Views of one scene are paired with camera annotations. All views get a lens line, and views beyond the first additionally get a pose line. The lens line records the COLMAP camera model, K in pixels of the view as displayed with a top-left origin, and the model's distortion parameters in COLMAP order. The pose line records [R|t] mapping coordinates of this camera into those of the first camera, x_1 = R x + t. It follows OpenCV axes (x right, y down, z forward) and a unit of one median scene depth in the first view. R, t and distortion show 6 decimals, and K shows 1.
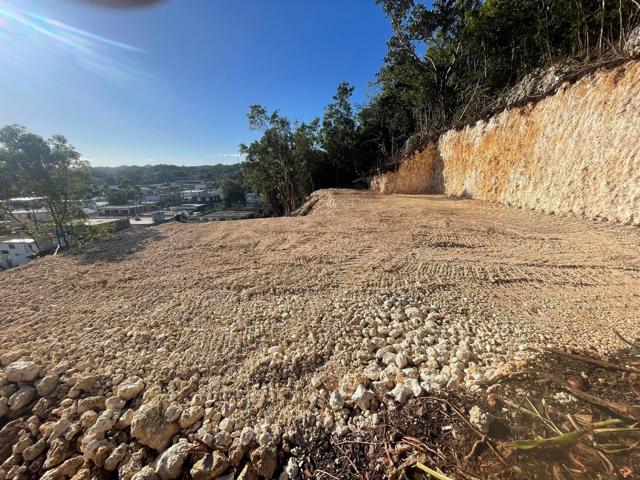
lens RADIAL K [[259.5, 0, 321.7], [0, 259.5, 243.3], [0, 0, 1]] dist [0.000354, 0.000023]
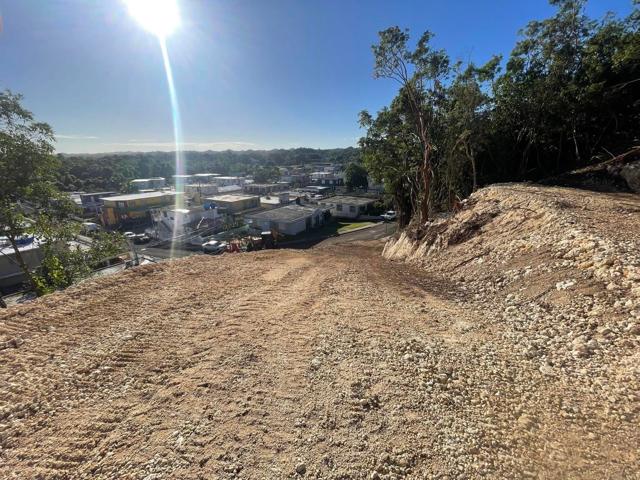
lens RADIAL K [[259.5, 0, 321.7], [0, 259.5, 243.3], [0, 0, 1]] dist [0.000354, 0.000023]
pose [[0.893918, 0.149024, -0.422731, -0.024898], [-0.123557, 0.988499, 0.087195, -0.032392], [0.430864, -0.025713, 0.902051, 0.127881]]
